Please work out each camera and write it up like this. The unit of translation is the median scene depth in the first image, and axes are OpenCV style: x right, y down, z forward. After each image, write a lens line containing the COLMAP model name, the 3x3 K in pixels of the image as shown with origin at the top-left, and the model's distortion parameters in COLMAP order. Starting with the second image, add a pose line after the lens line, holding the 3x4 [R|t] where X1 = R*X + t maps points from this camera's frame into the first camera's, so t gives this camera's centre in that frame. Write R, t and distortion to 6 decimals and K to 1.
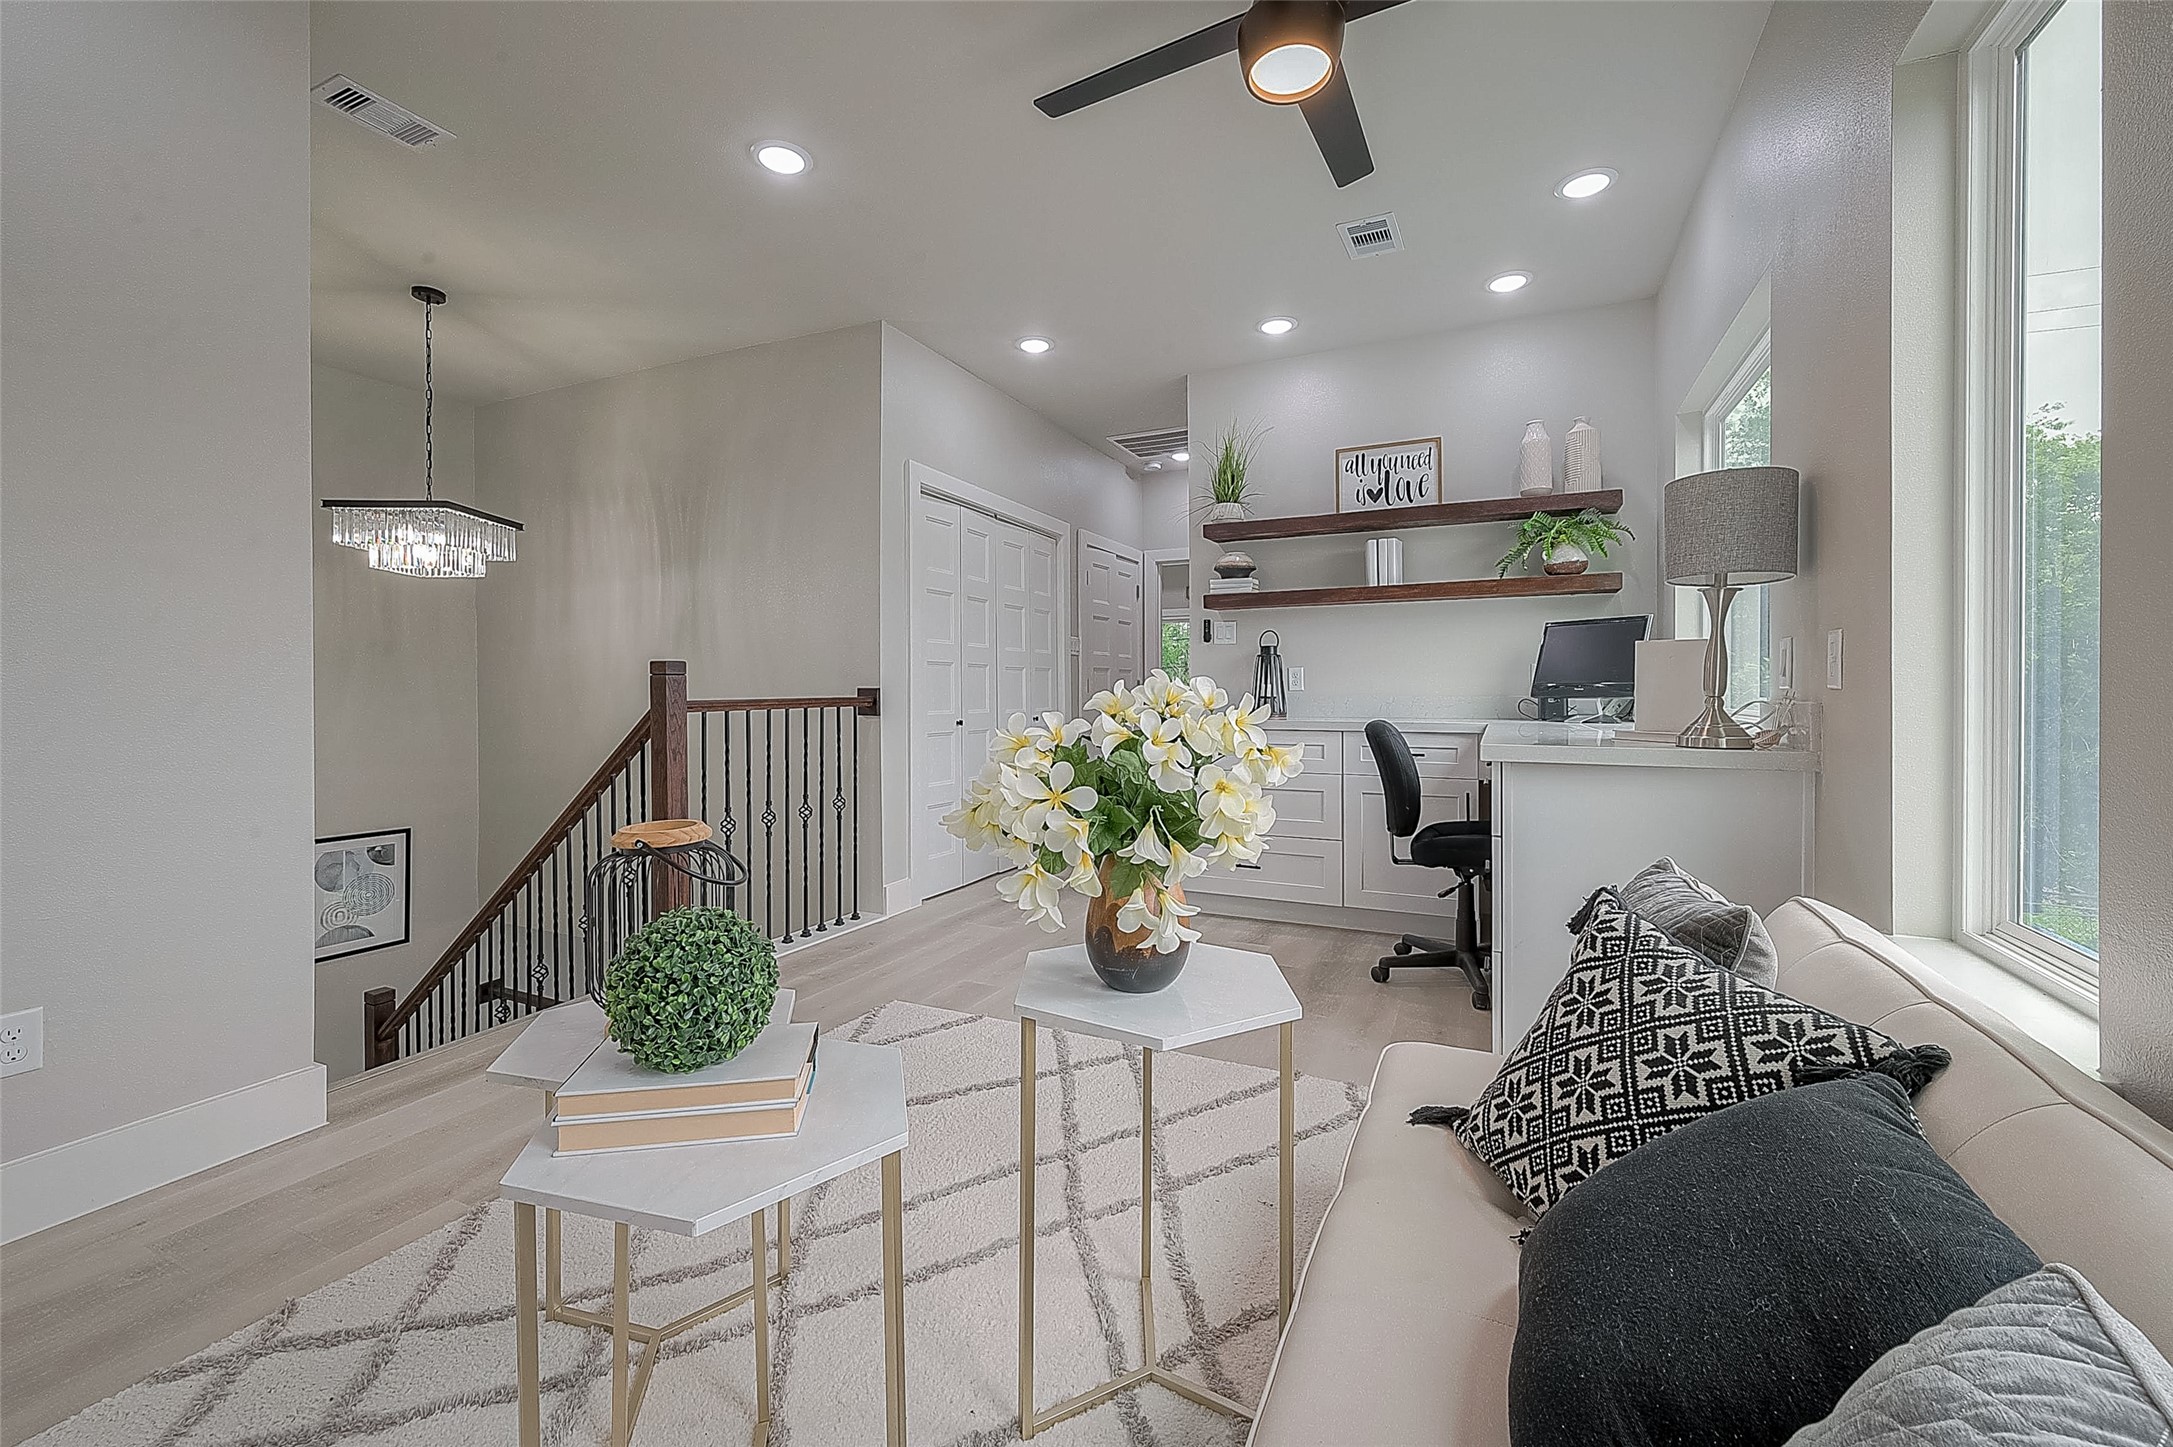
lens RADIAL K [[878.3, 0, 1072.2], [0, 878.3, 694.5], [0, 0, 1]] dist [0.001171, 0.001042]
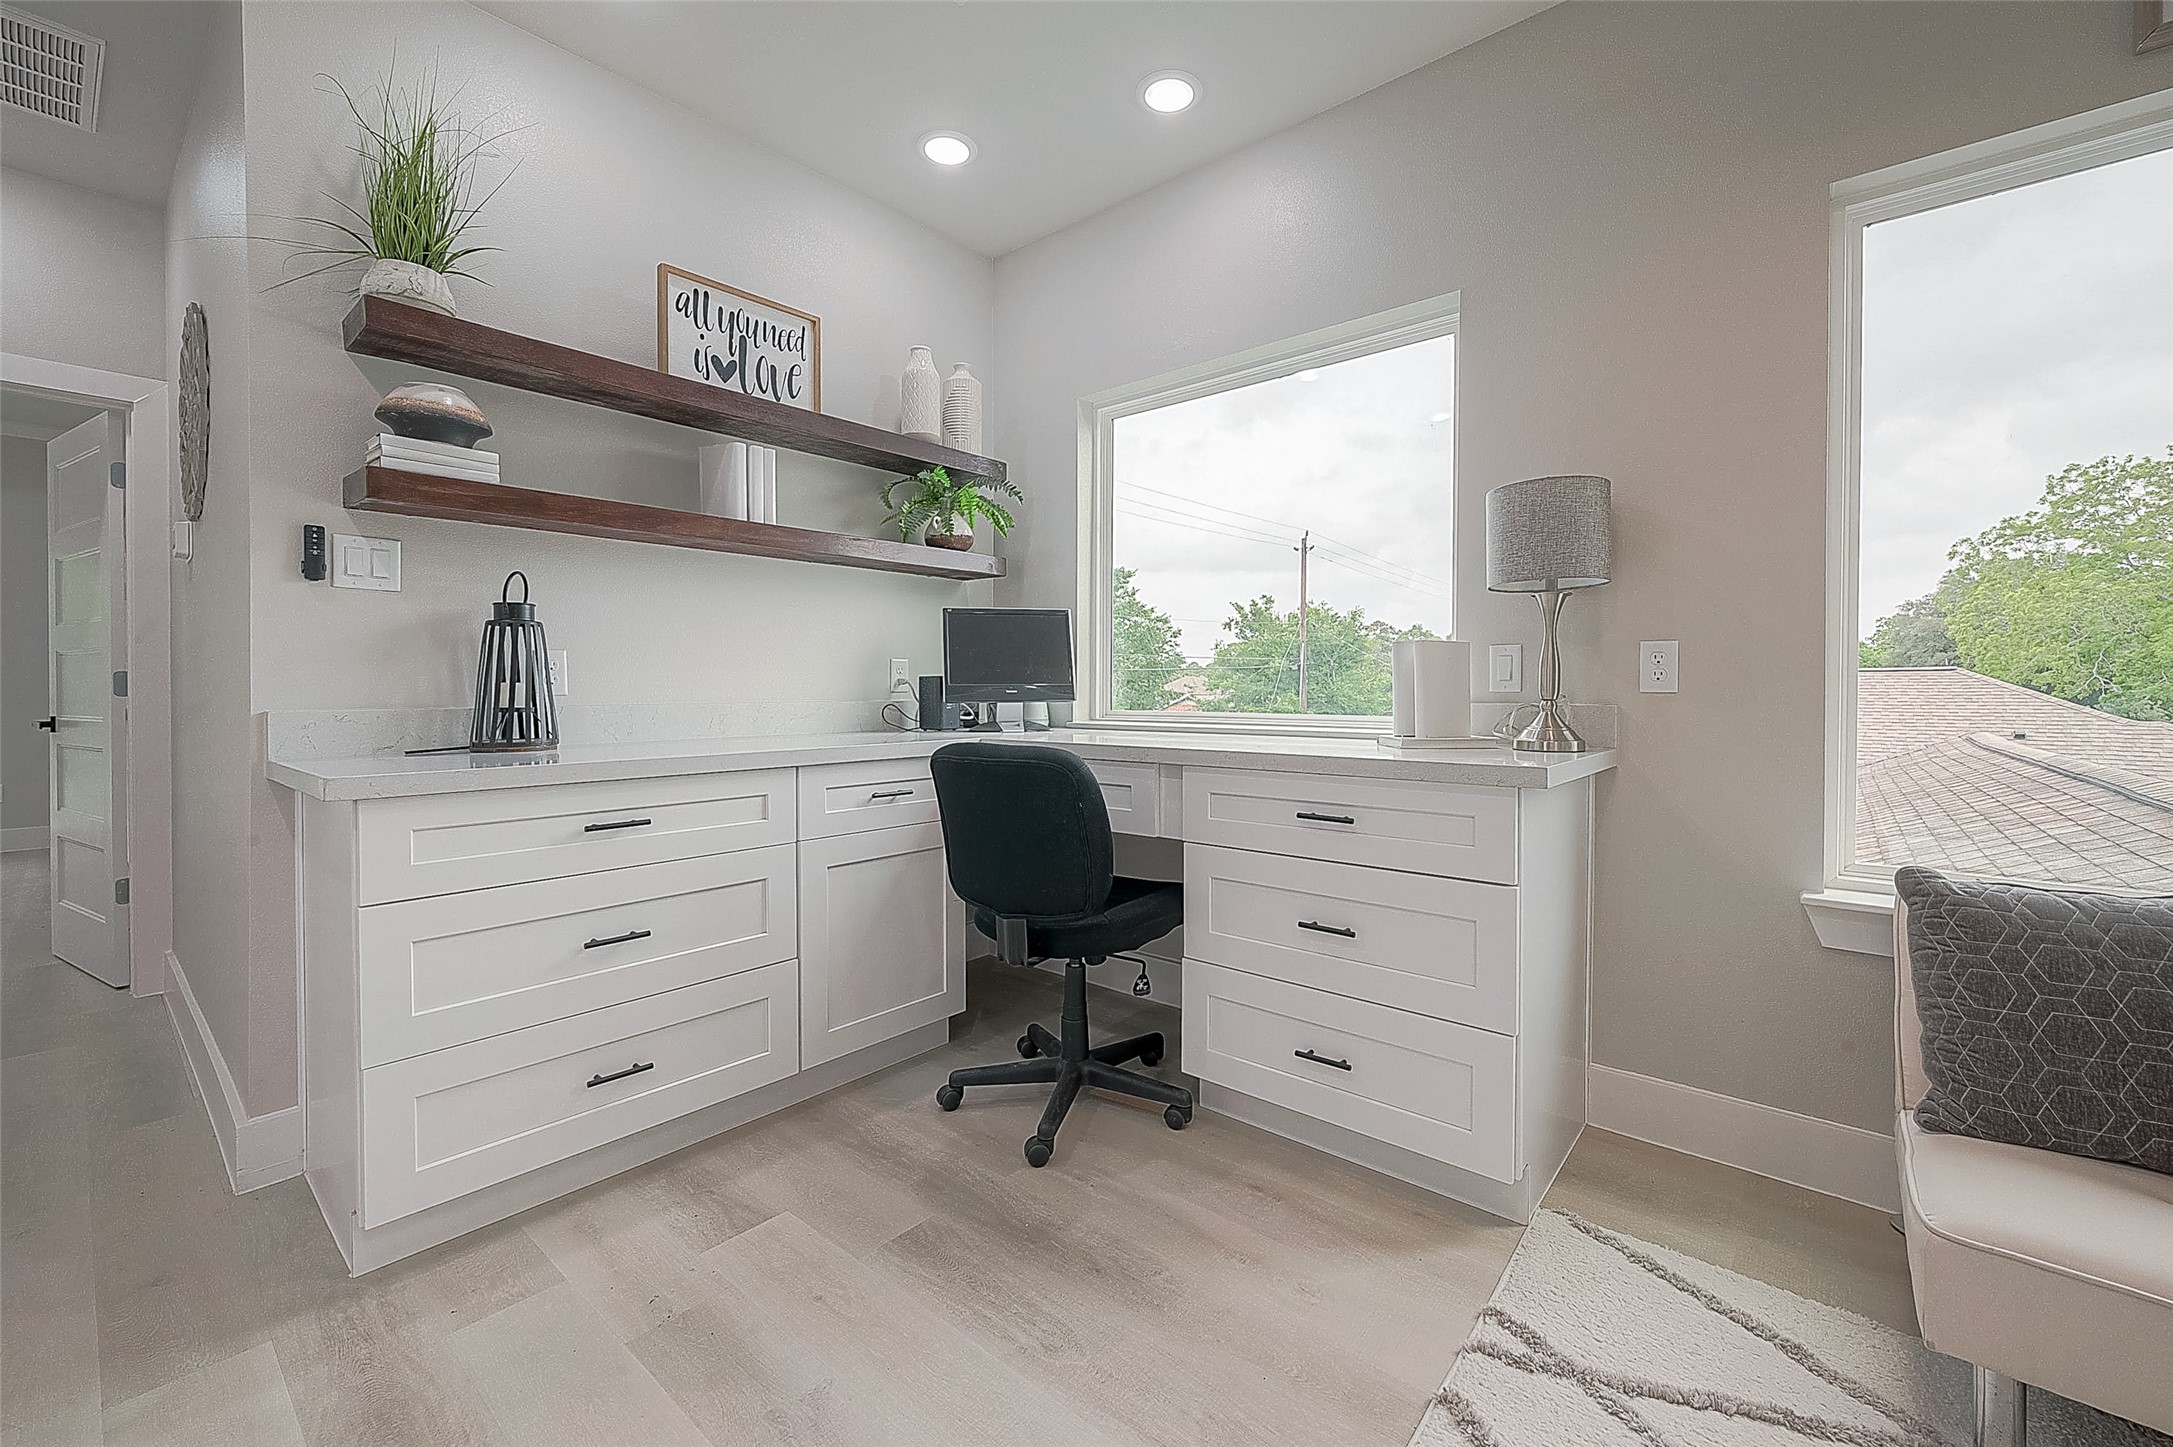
lens RADIAL K [[878.3, 0, 1093.9], [0, 878.3, 693.0], [0, 0, 1]] dist [0.001171, 0.001042]
pose [[0.242896, -0.003723, 0.970045, -0.178275], [0.009125, 0.999957, 0.001553, -0.004310], [-0.970009, 0.008475, 0.242919, 0.615380]]
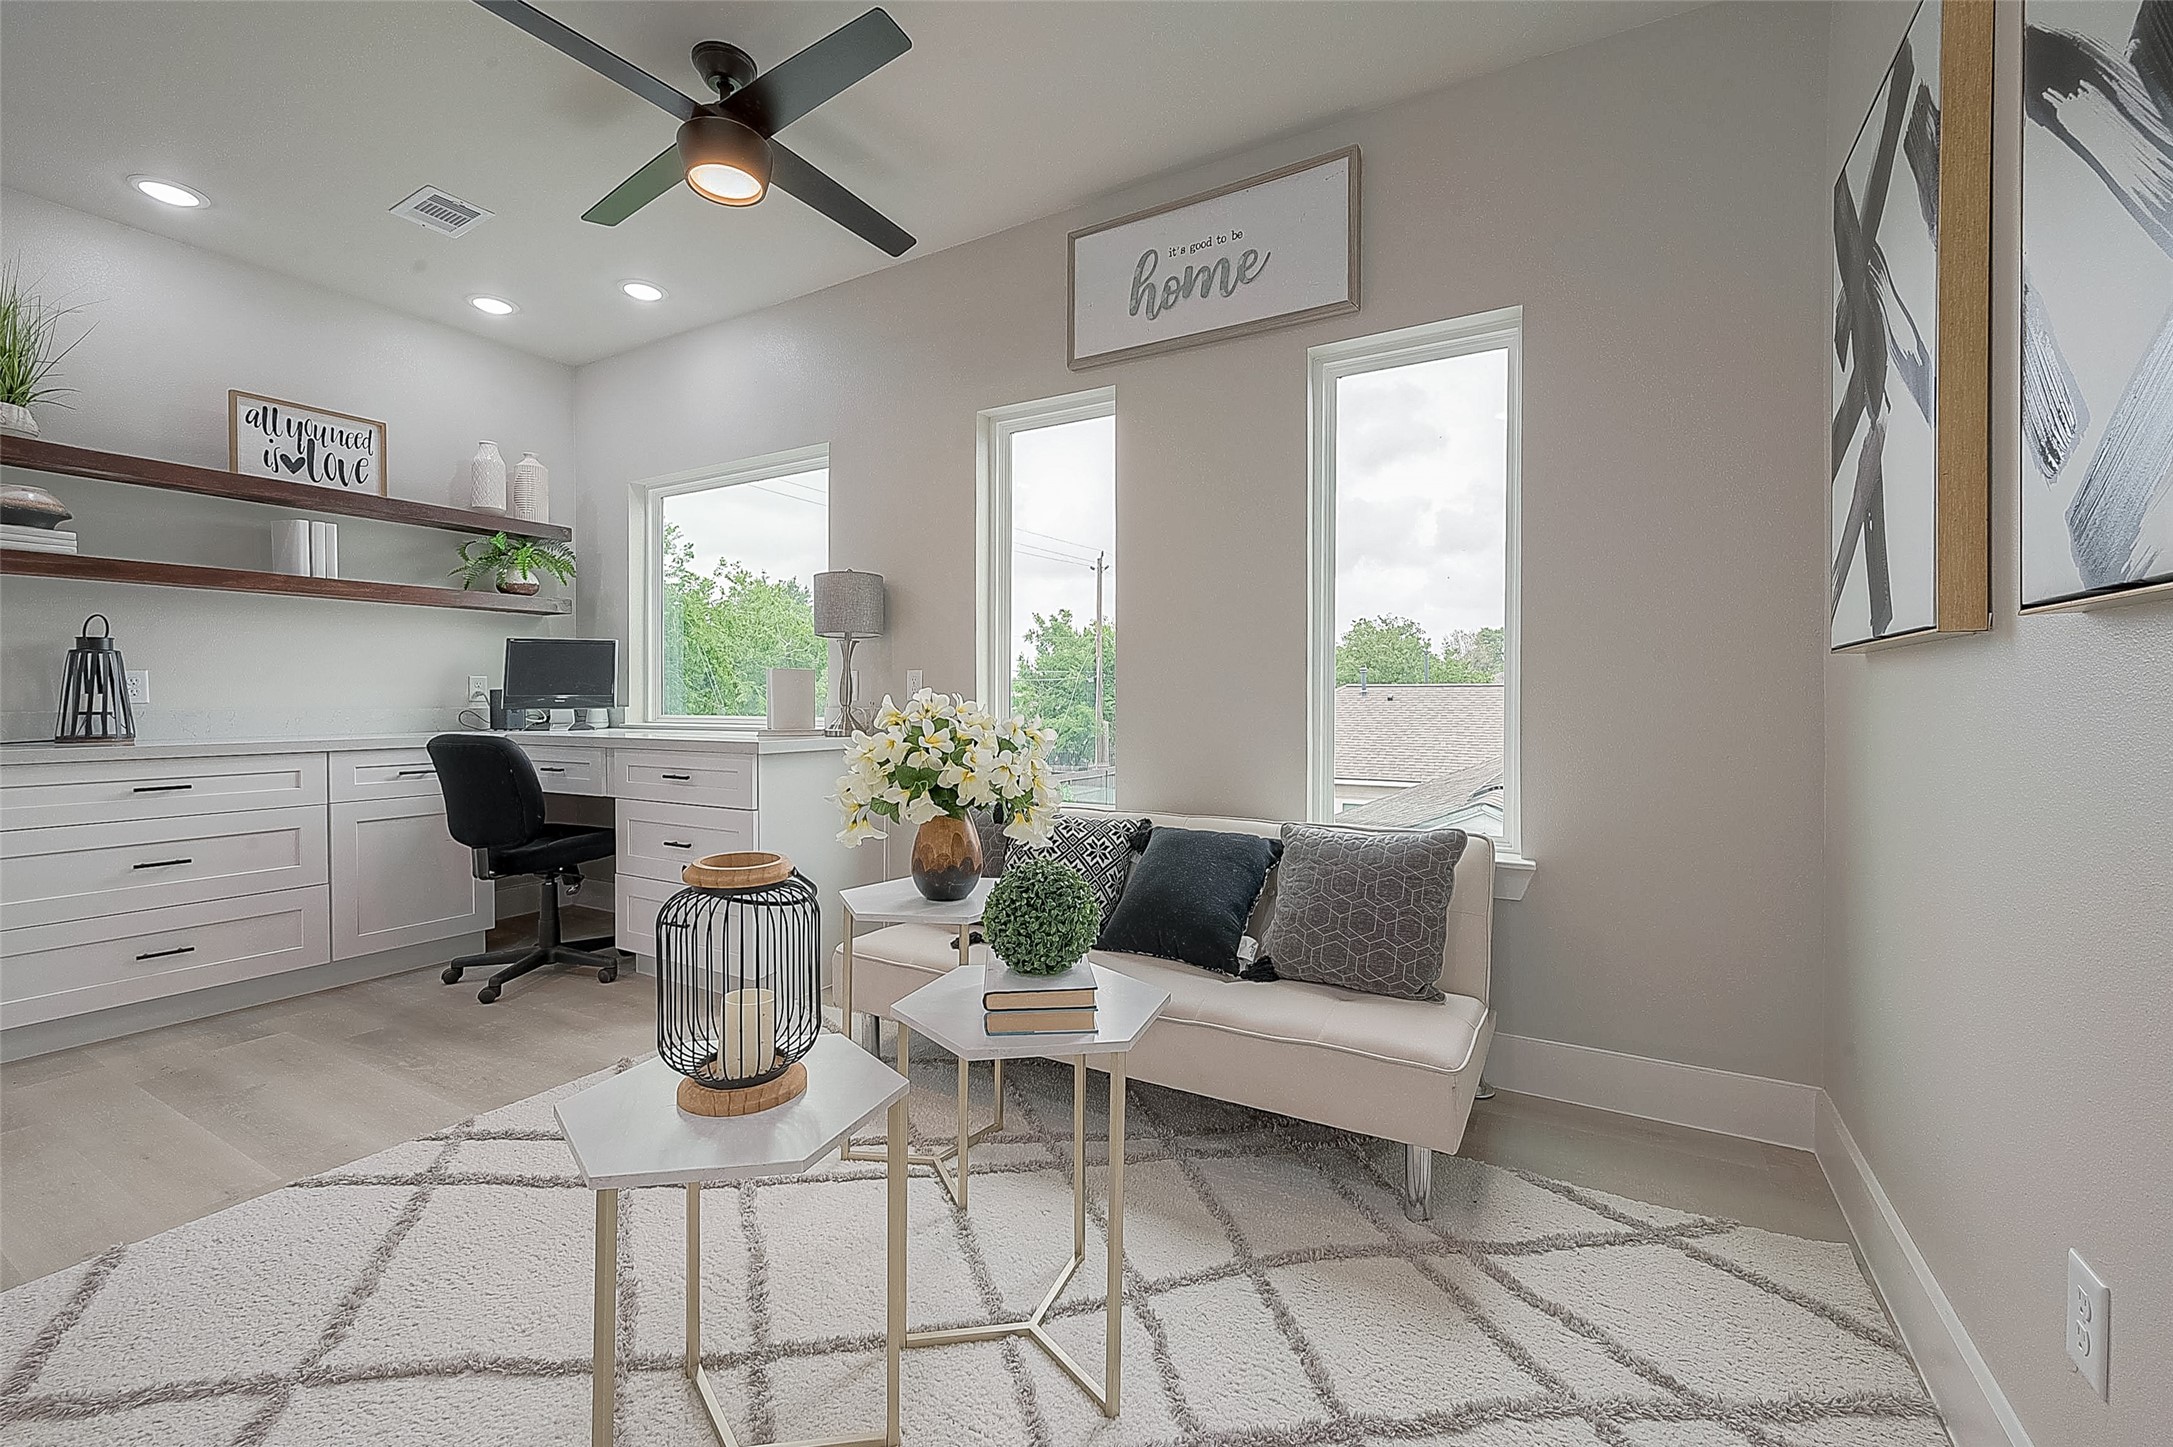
lens RADIAL K [[878.3, 0, 1095.5], [0, 878.3, 708.3], [0, 0, 1]] dist [0.001171, 0.001042]
pose [[0.065651, -0.009593, 0.997797, -0.429082], [0.007834, 0.999928, 0.009098, -0.000934], [-0.997812, 0.007219, 0.065722, 0.203271]]
